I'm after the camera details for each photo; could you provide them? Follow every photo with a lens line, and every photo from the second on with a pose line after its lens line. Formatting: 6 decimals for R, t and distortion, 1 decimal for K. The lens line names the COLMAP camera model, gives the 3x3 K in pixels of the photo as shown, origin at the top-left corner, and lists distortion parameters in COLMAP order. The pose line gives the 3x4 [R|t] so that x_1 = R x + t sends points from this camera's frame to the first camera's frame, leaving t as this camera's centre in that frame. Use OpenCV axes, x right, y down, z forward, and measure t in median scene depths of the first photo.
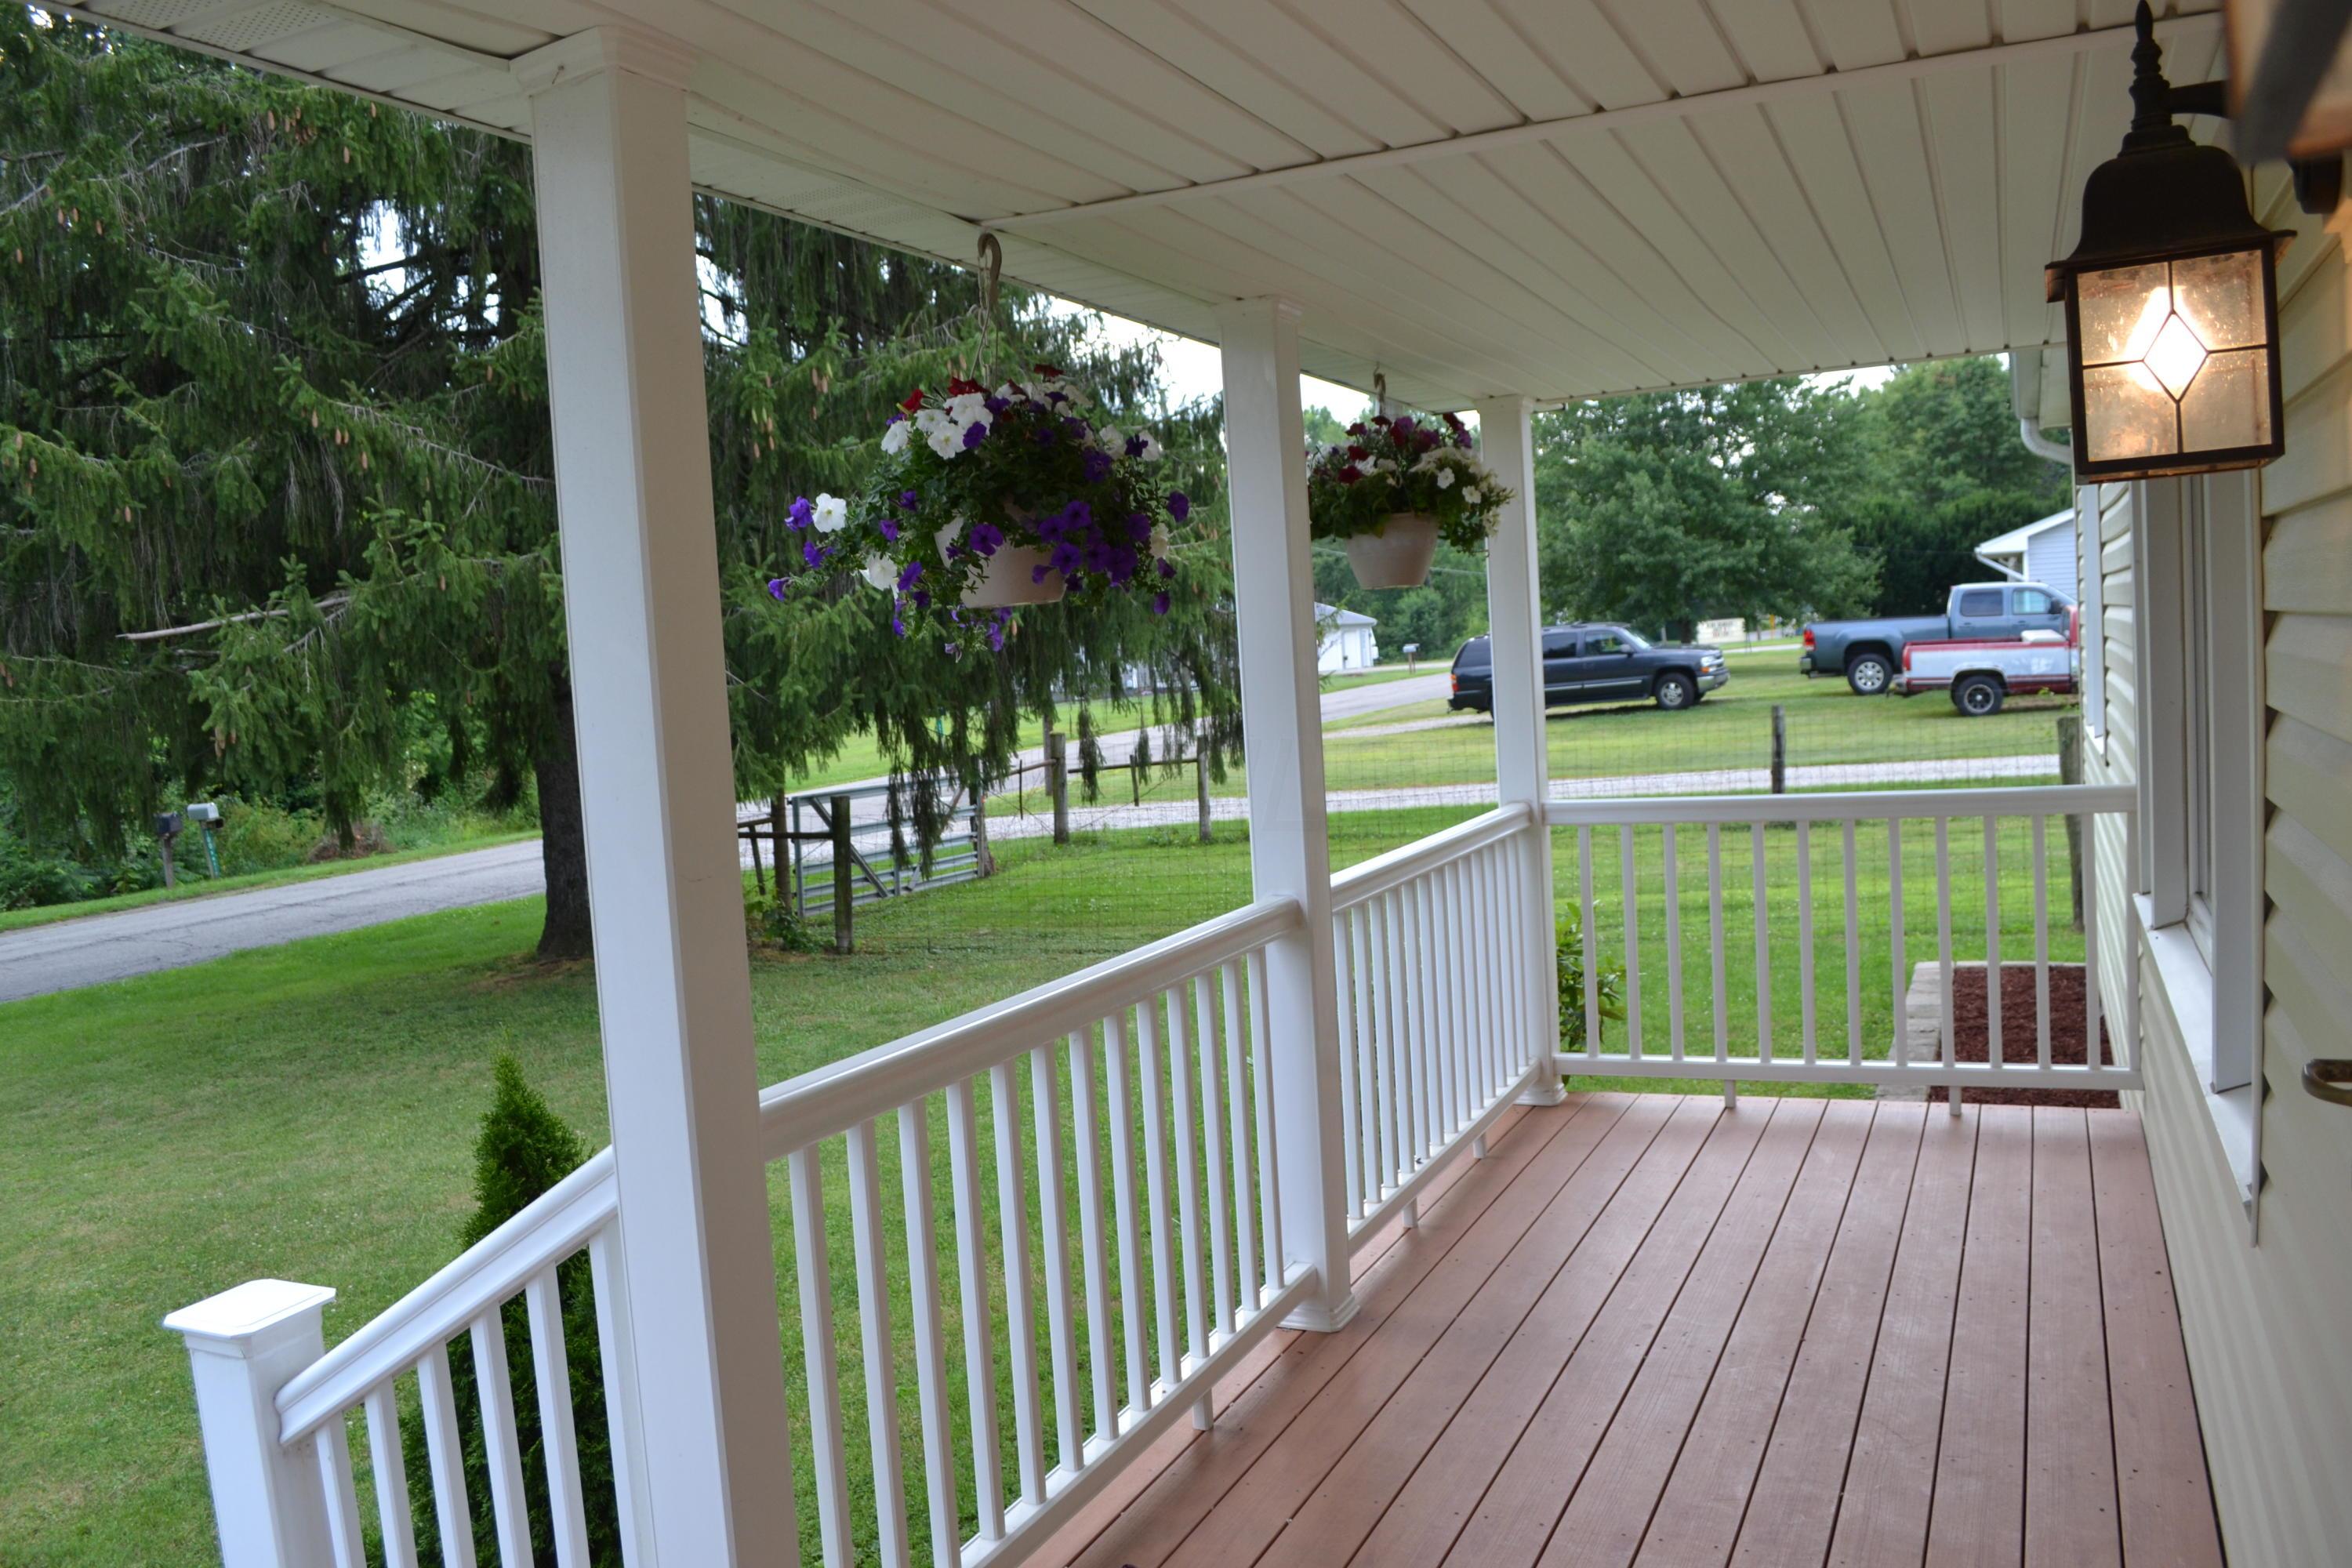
lens RADIAL K [[1879.8, 0, 1169.1], [0, 1879.8, 816.3], [0, 0, 1]] dist [-0.070115, -0.000831]
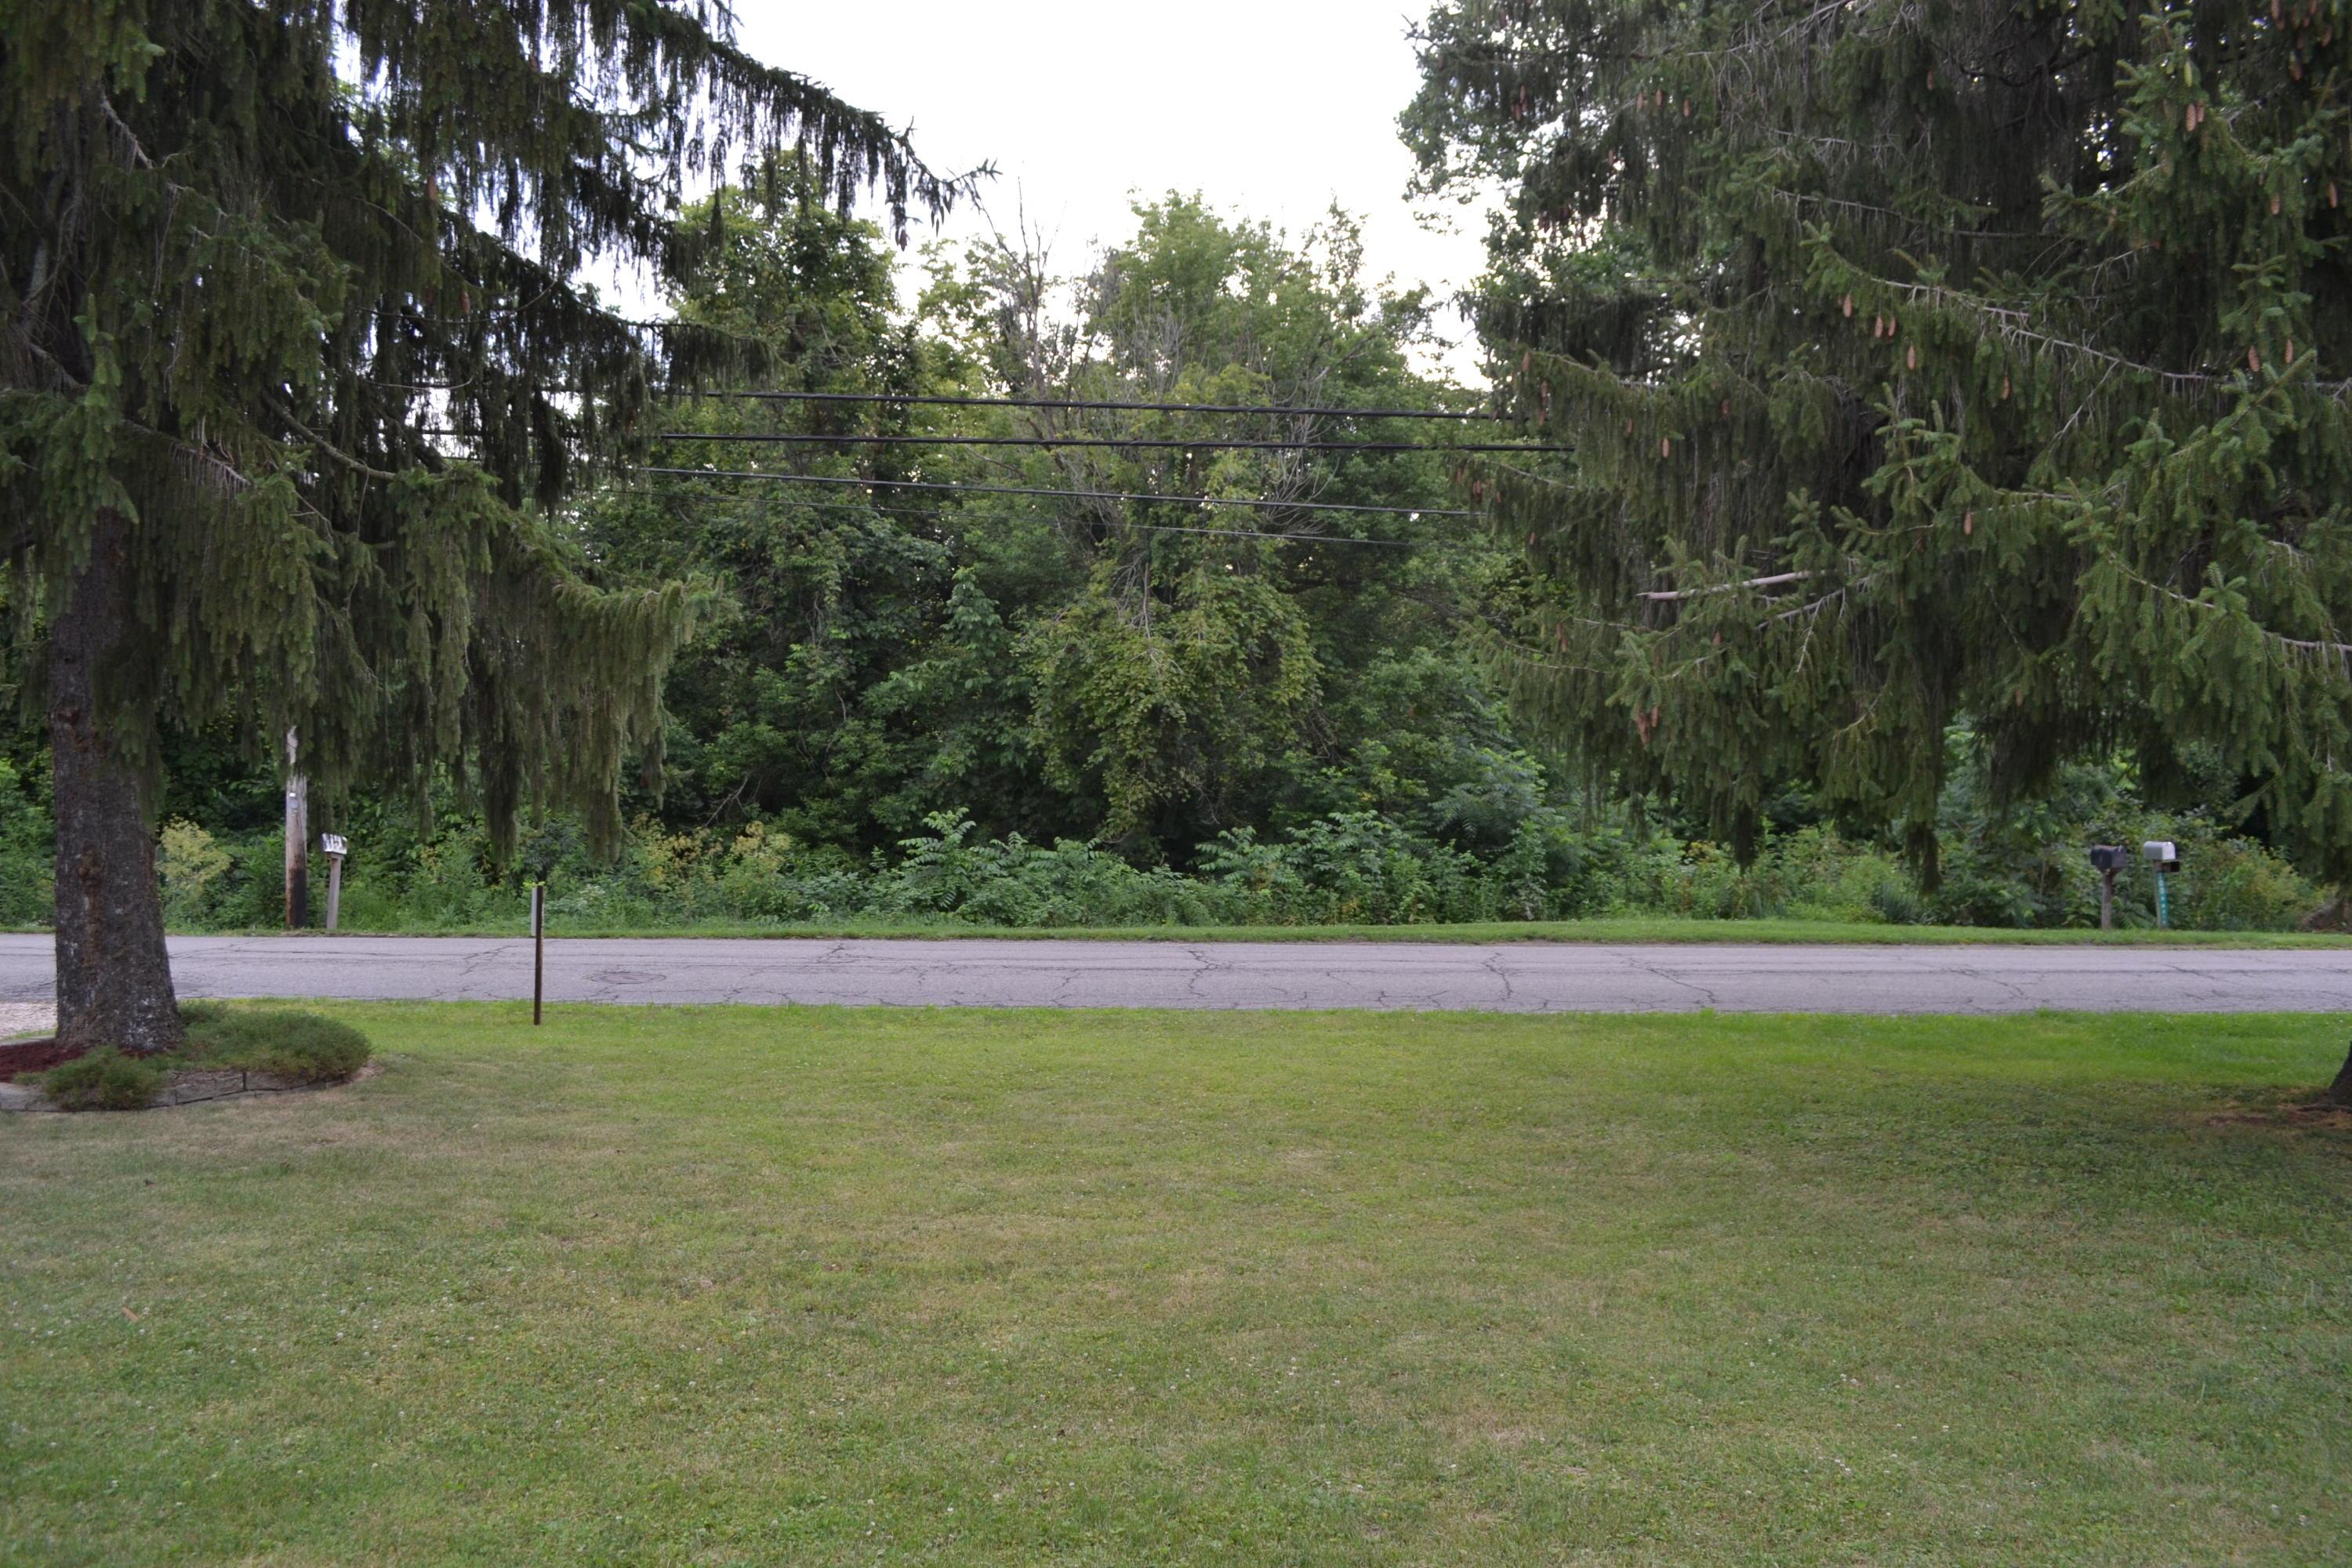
lens RADIAL K [[1879.8, 0, 1169.1], [0, 1879.8, 816.3], [0, 0, 1]] dist [-0.070115, -0.000831]
pose [[0.451754, 0.110249, -0.885304, 0.092241], [-0.129192, 0.989959, 0.057357, -0.019661], [0.882739, 0.088463, 0.461461, 0.429304]]
